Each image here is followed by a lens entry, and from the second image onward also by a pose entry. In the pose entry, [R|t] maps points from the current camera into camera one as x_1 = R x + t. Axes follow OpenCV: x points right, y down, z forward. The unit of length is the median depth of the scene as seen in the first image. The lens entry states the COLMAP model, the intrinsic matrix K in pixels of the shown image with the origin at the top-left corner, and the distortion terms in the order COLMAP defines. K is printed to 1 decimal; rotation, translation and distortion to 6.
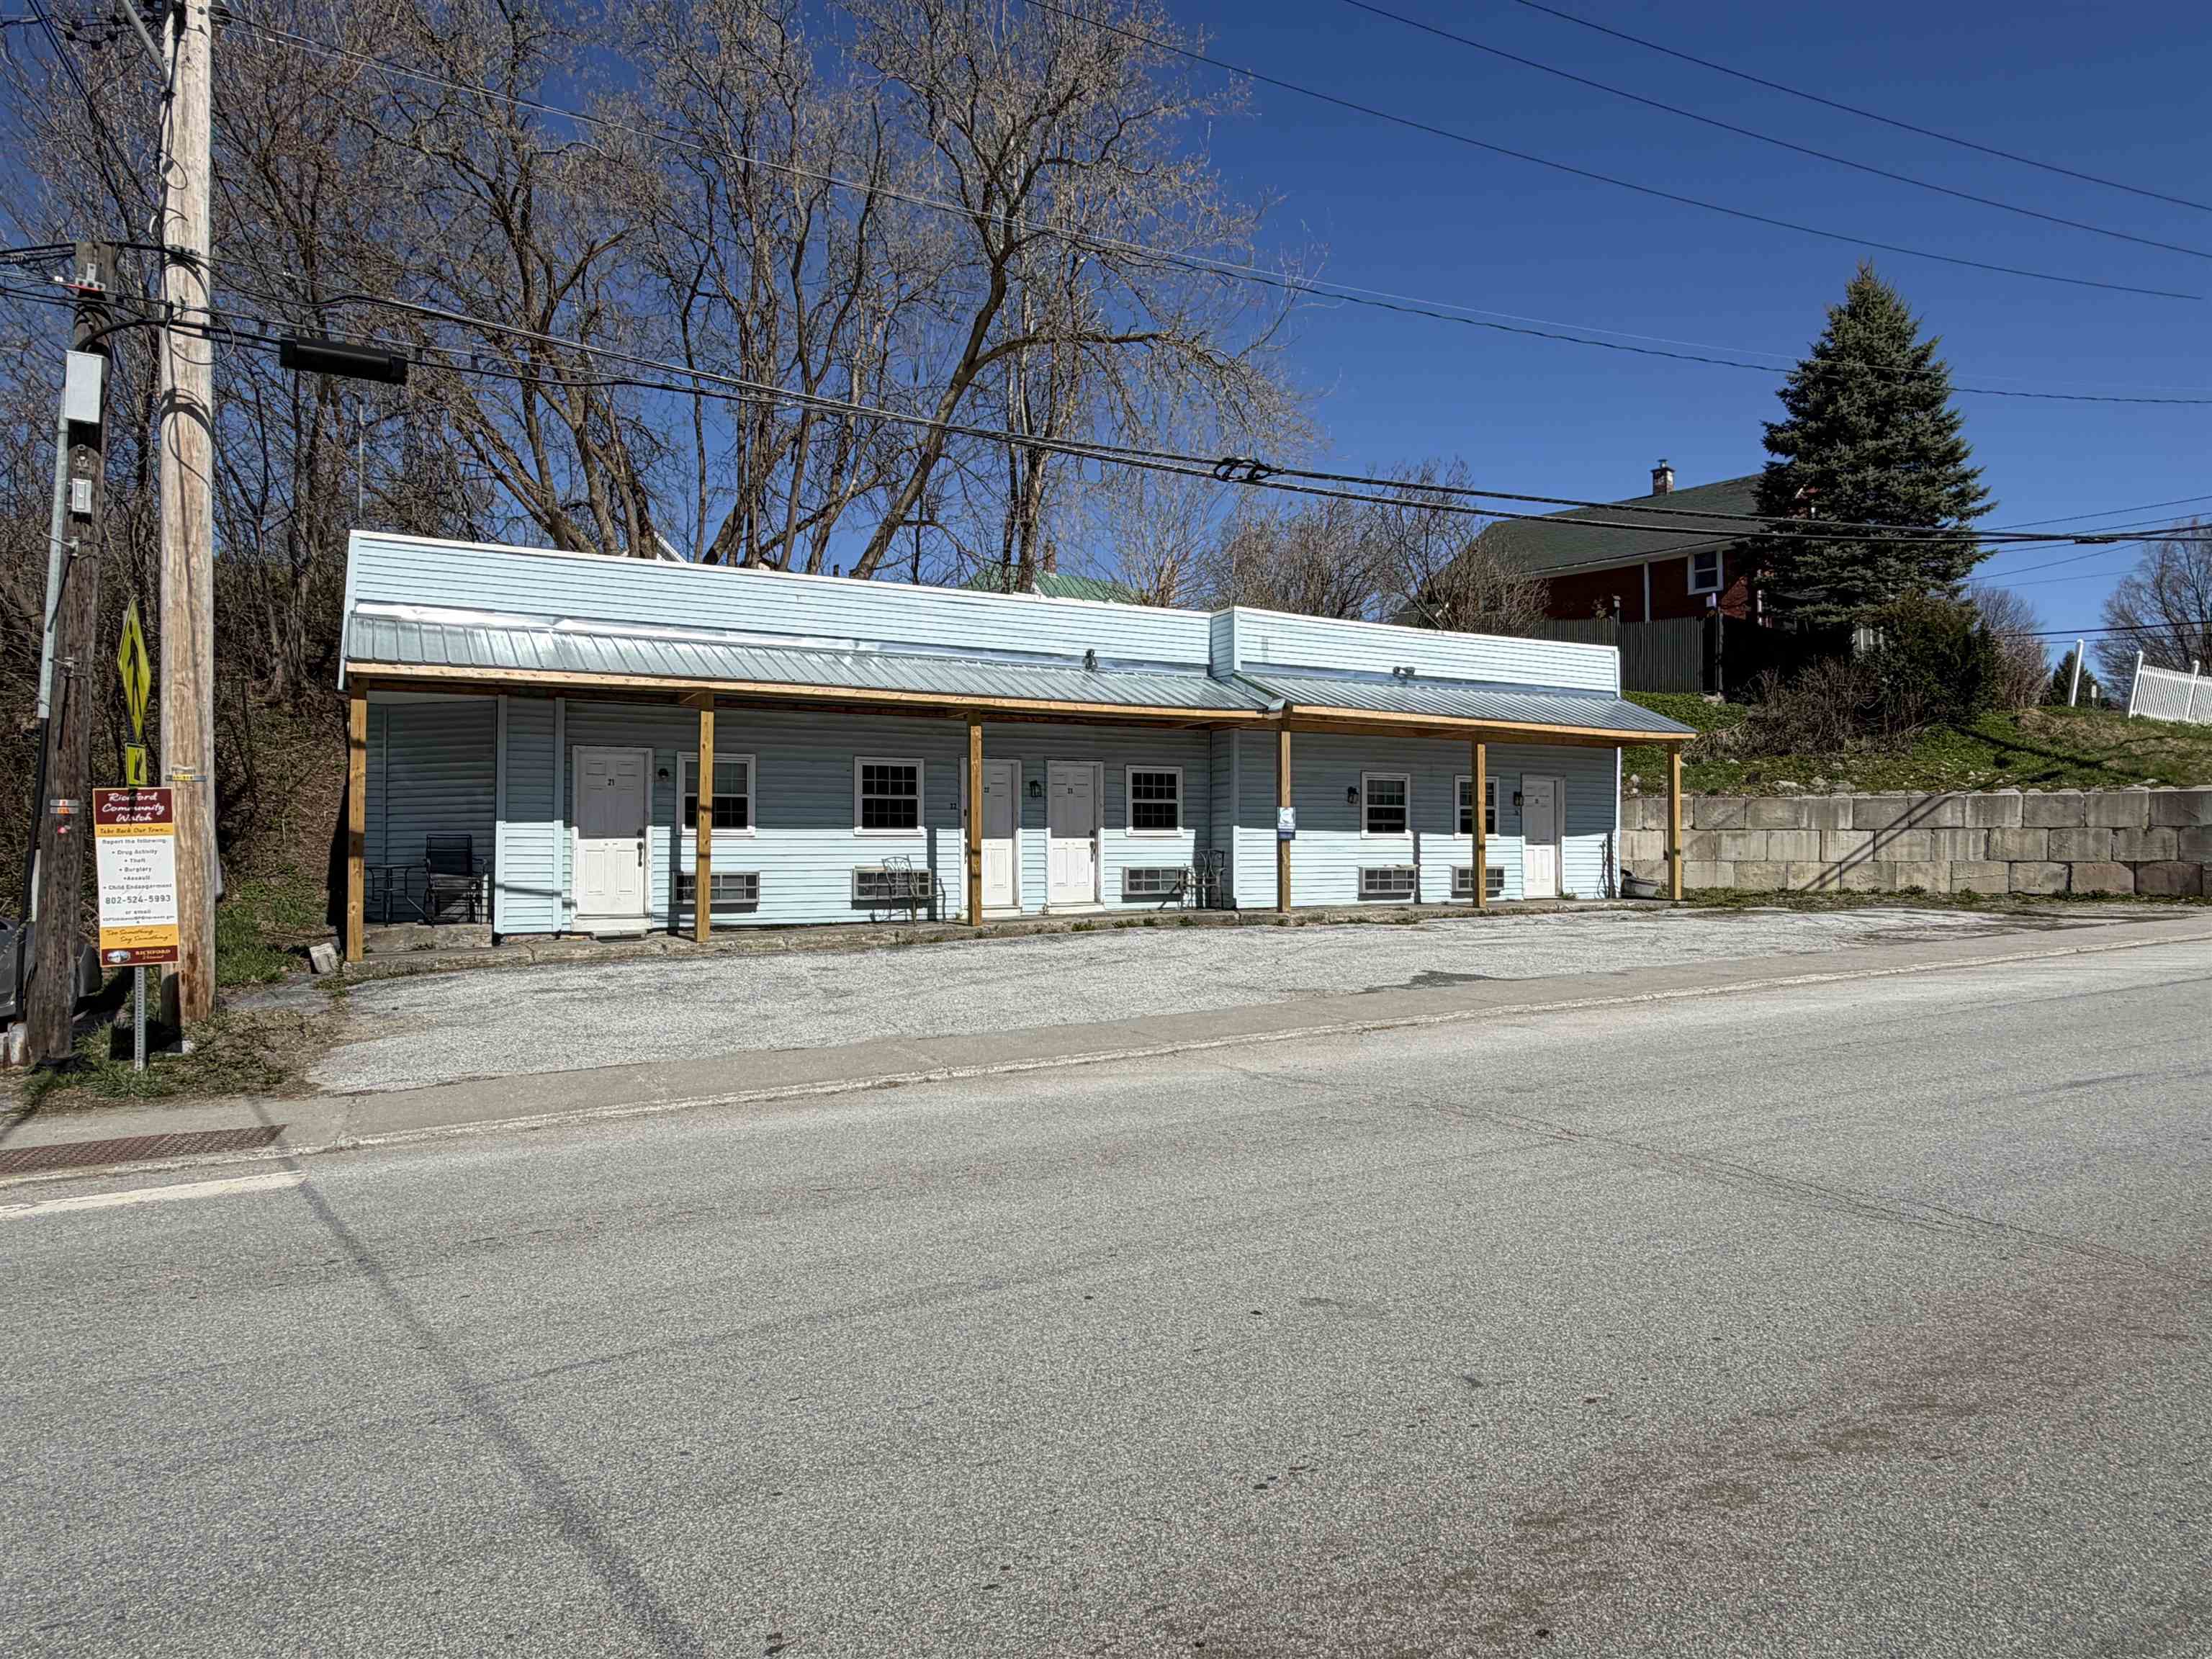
lens RADIAL K [[1318.6, 0, 1106.0], [0, 1318.6, 829.5], [0, 0, 1]] dist [0.002776, 0.000487]
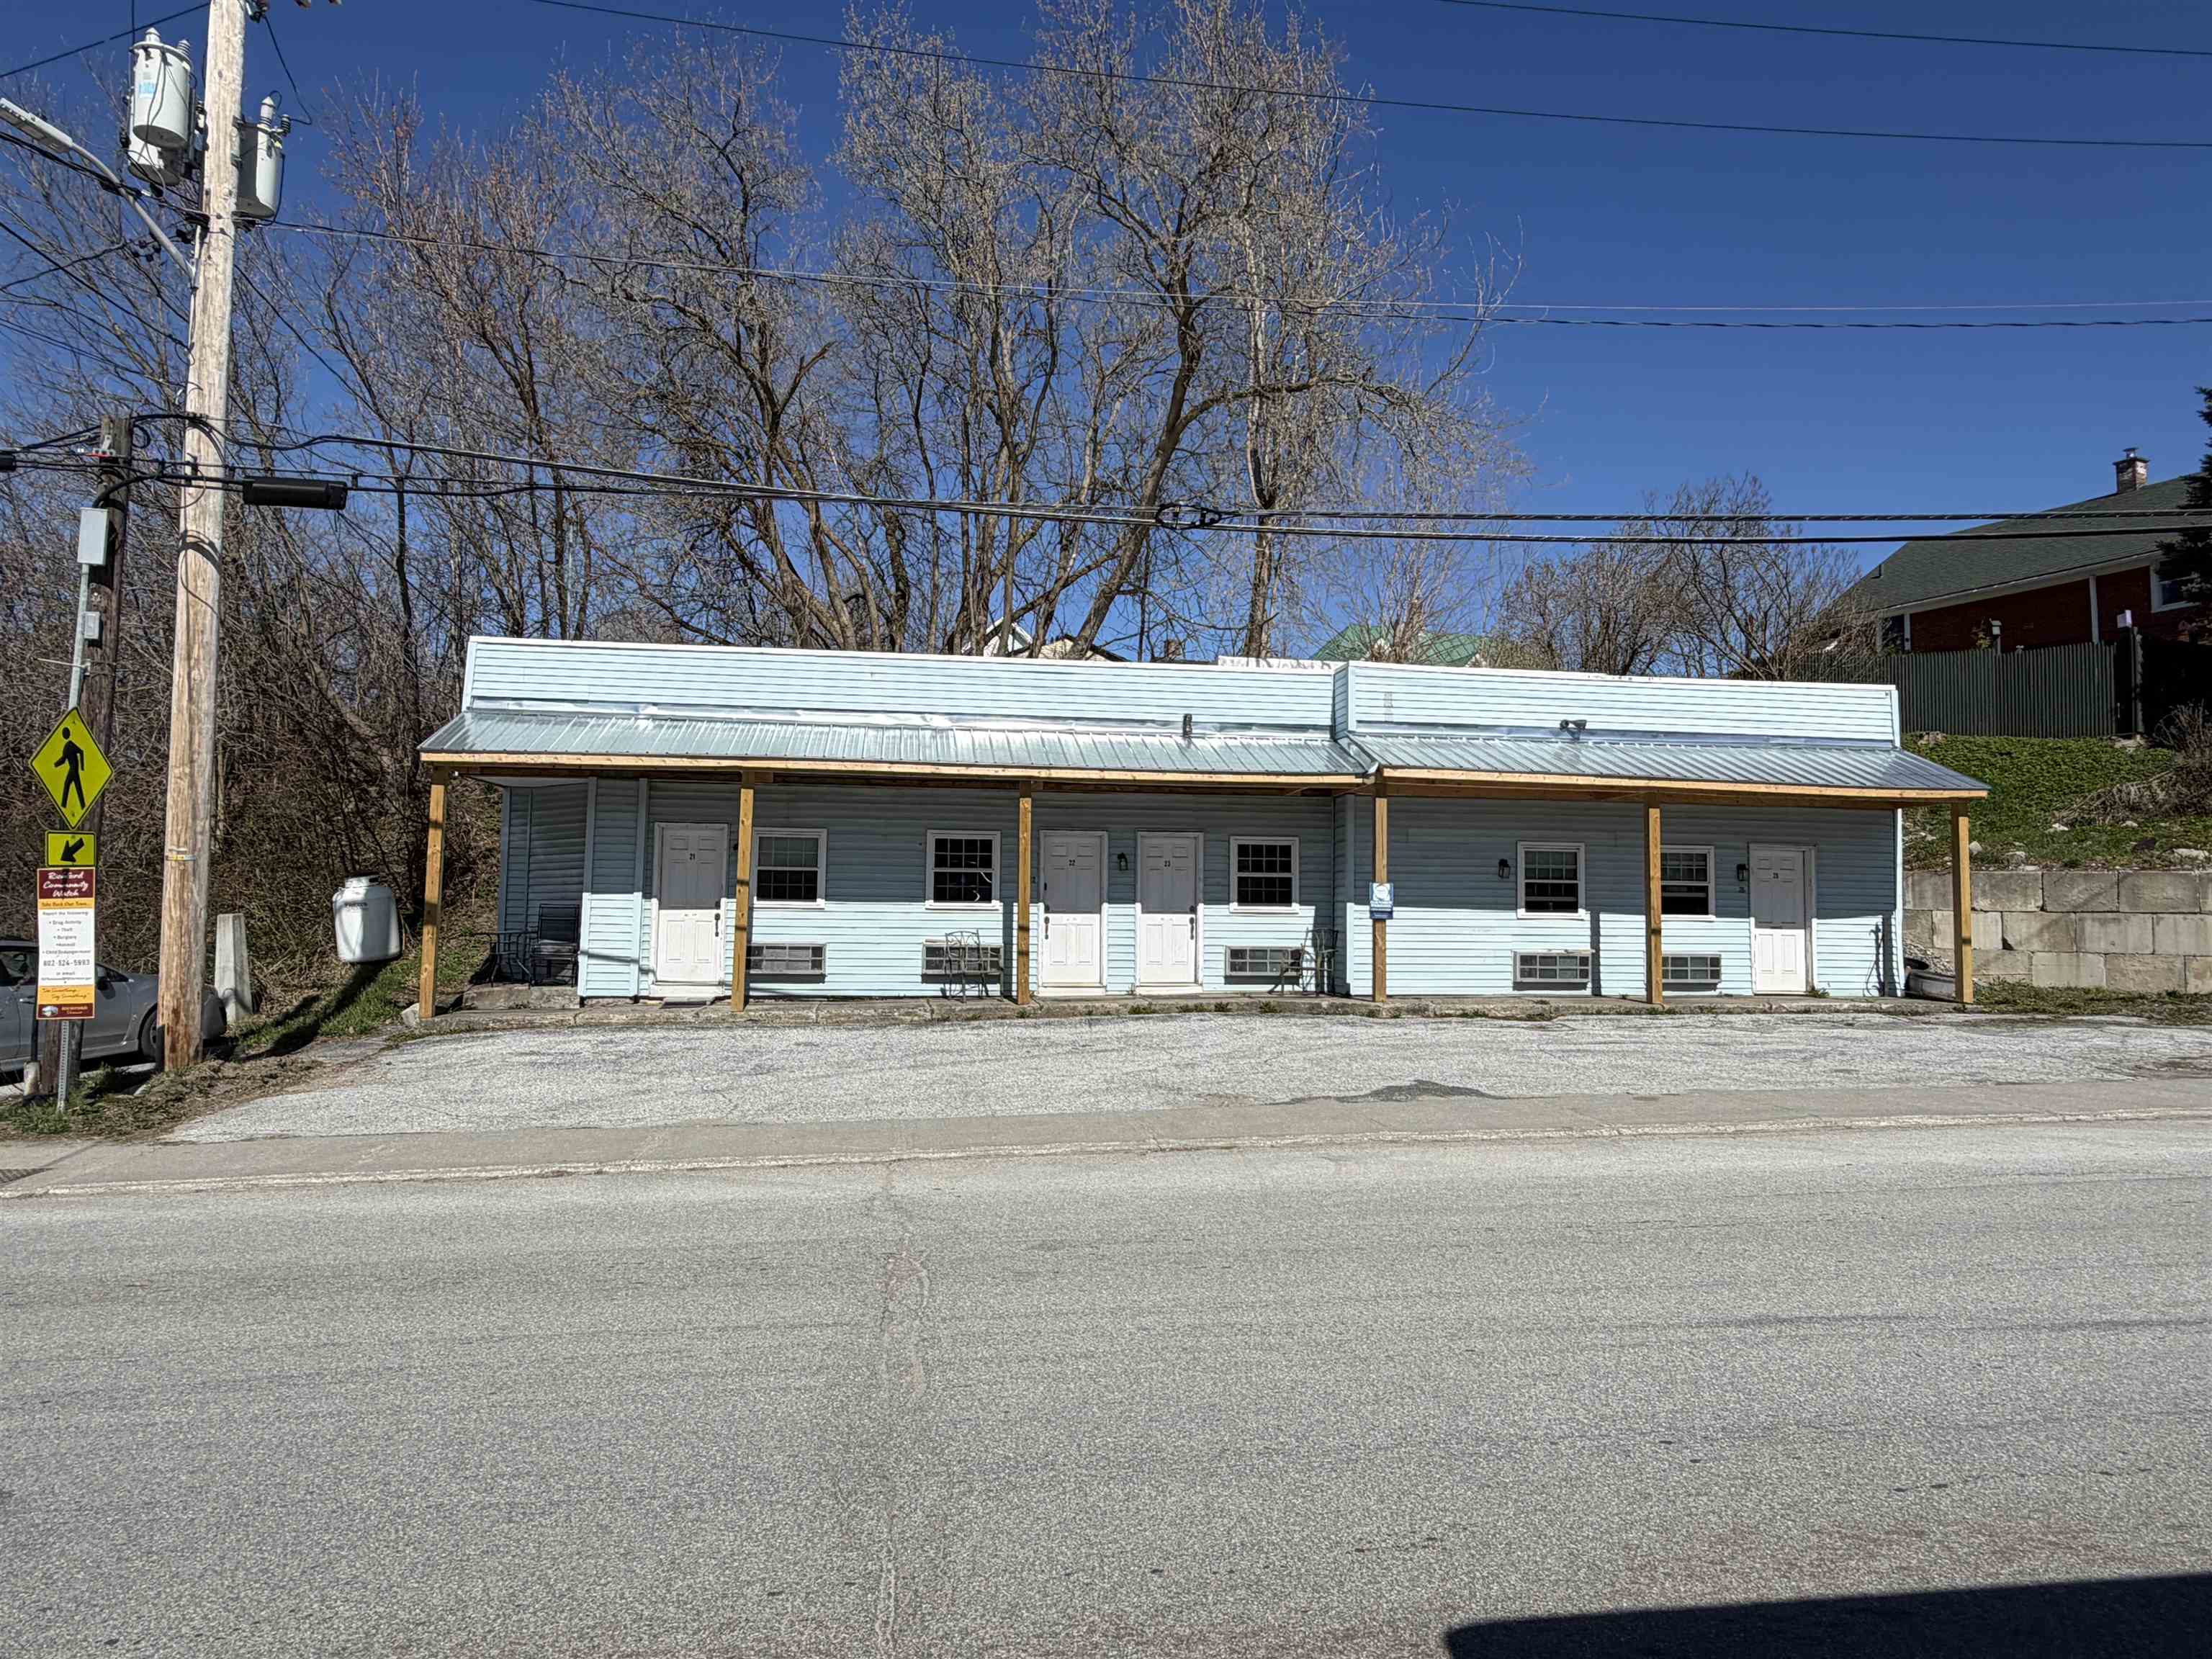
lens RADIAL K [[1318.6, 0, 1106.0], [0, 1318.6, 829.5], [0, 0, 1]] dist [0.002776, 0.000487]
pose [[0.940247, -0.007796, -0.340403, 0.265421], [-0.008997, 0.998820, -0.047726, -0.008733], [0.340373, 0.047937, 0.939068, 0.099881]]
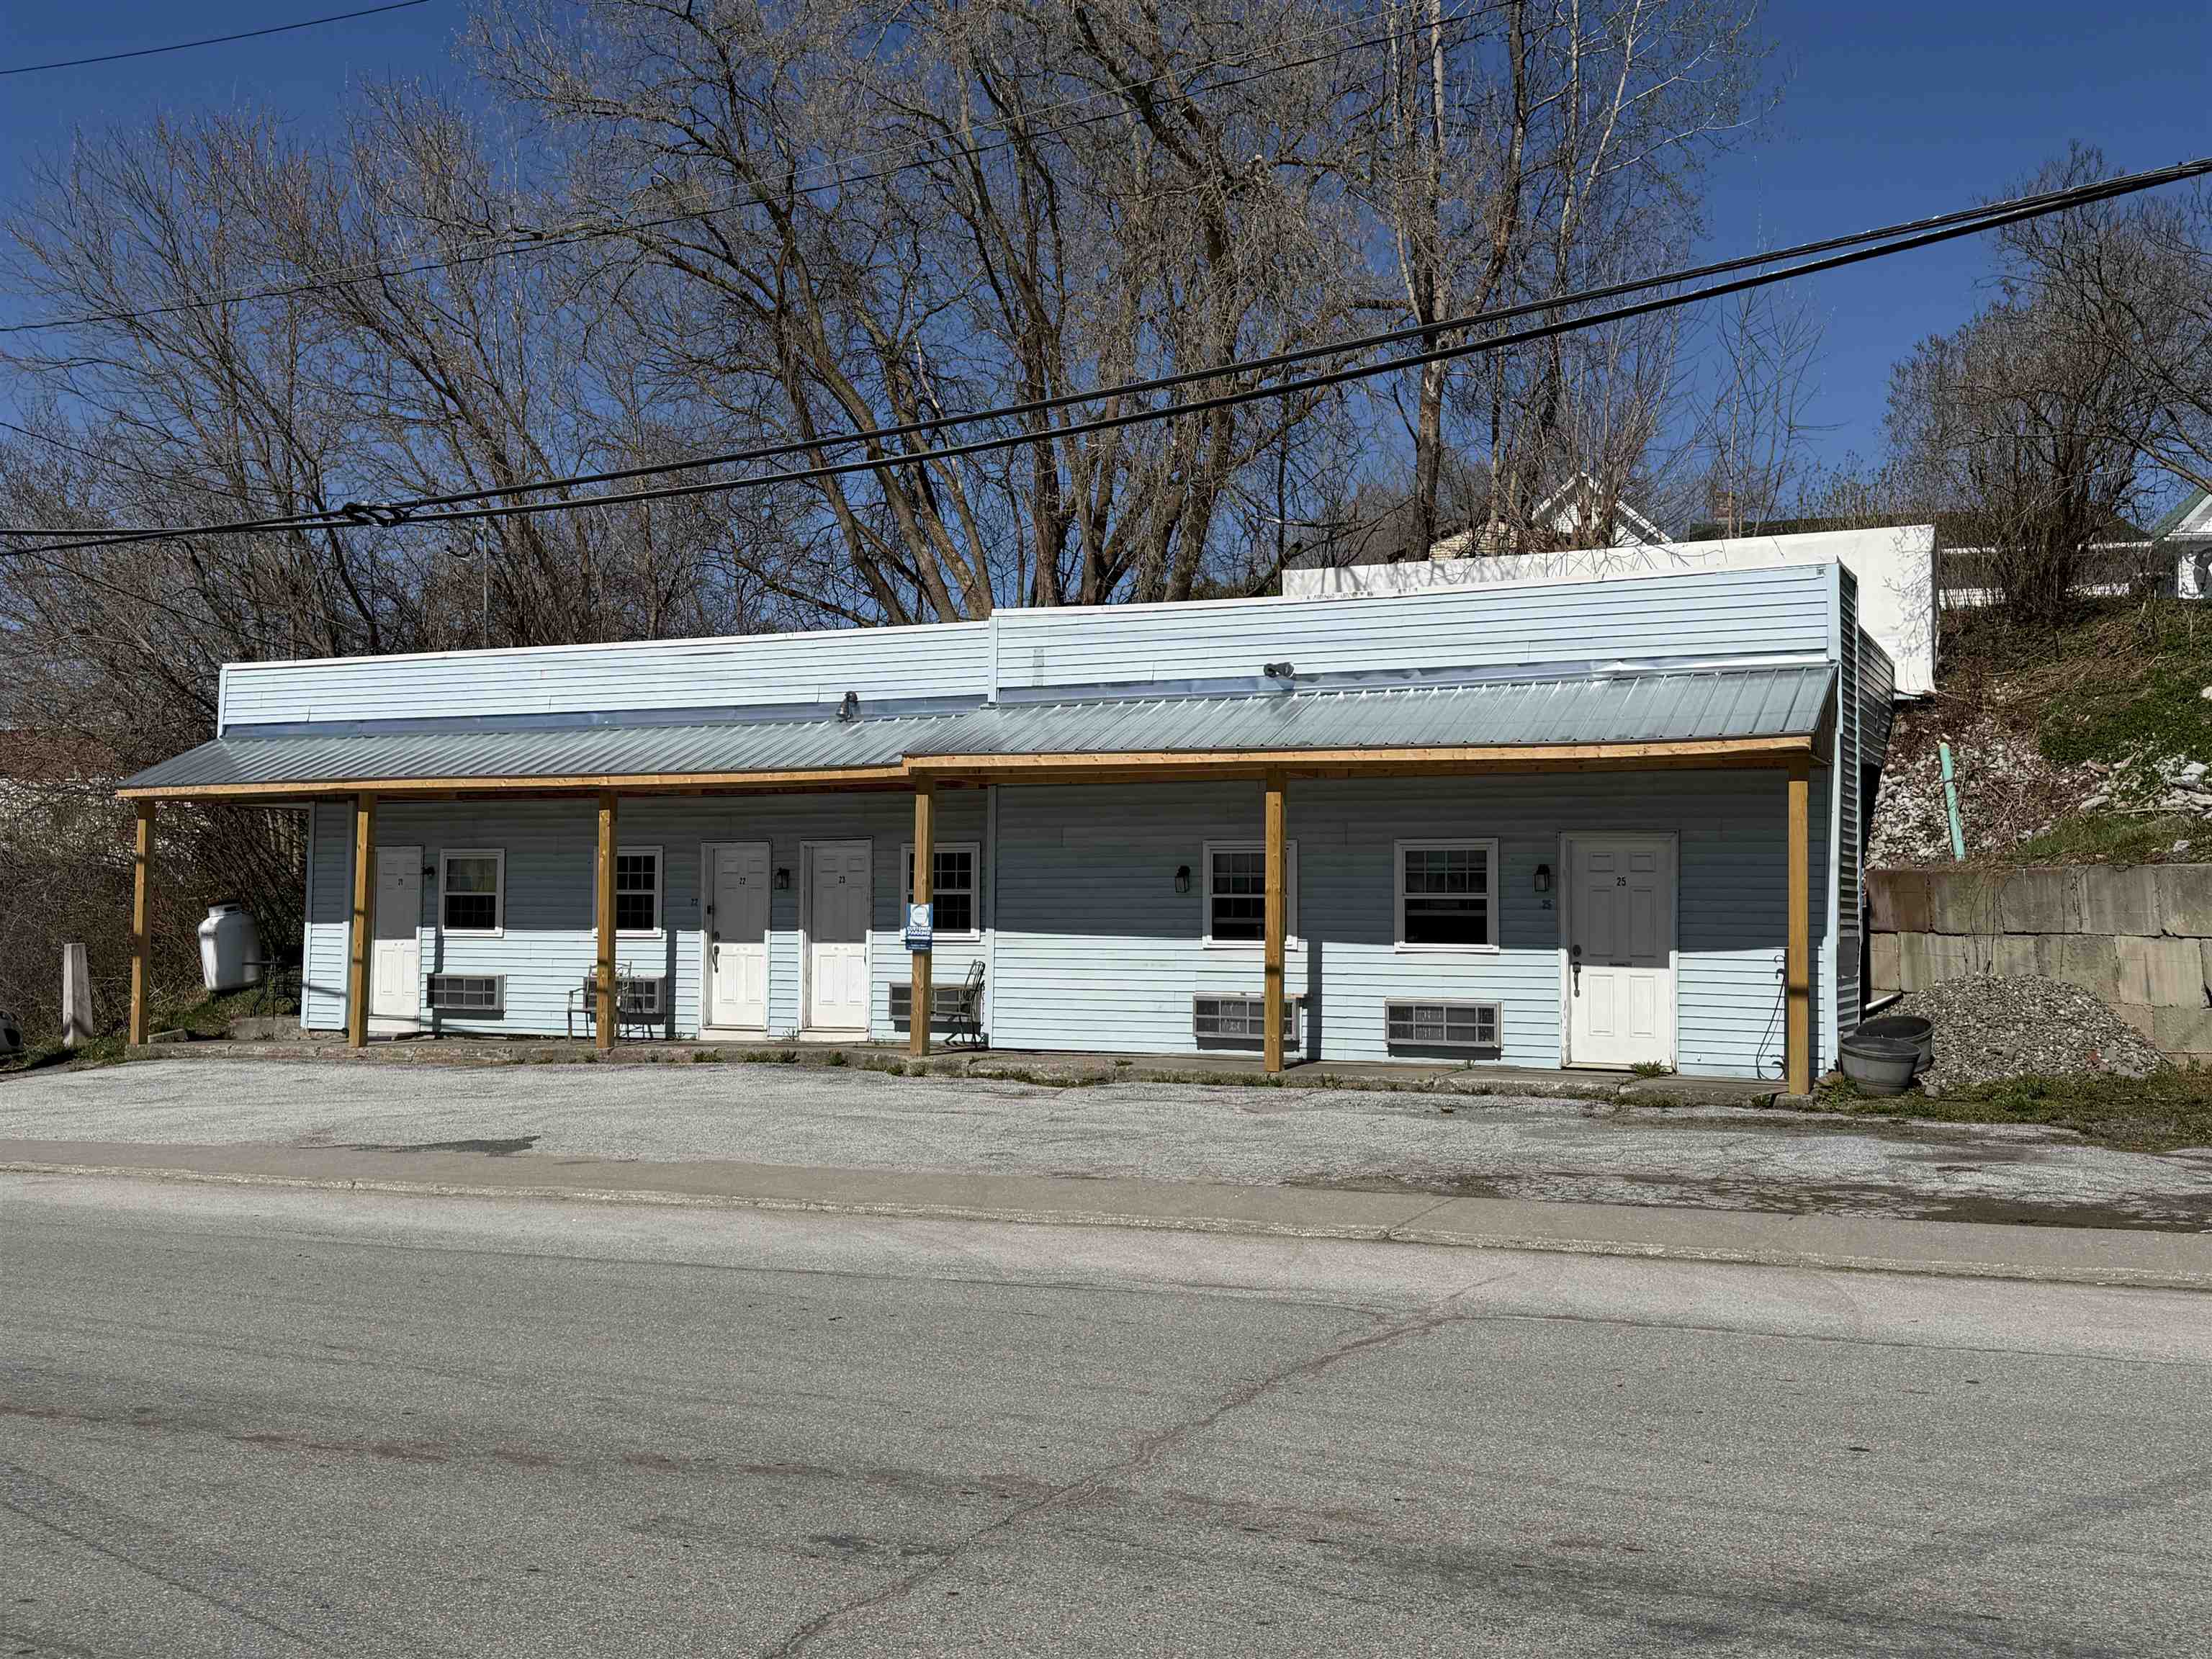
lens RADIAL K [[1998.5, 0, 1167.2], [0, 1998.5, 922.4], [0, 0, 1]] dist [0.082571, 0.001155]
pose [[0.607001, 0.000048, -0.794701, 1.050061], [-0.003918, 0.999988, -0.002933, -0.002873], [0.794691, 0.004894, 0.606994, 0.469573]]
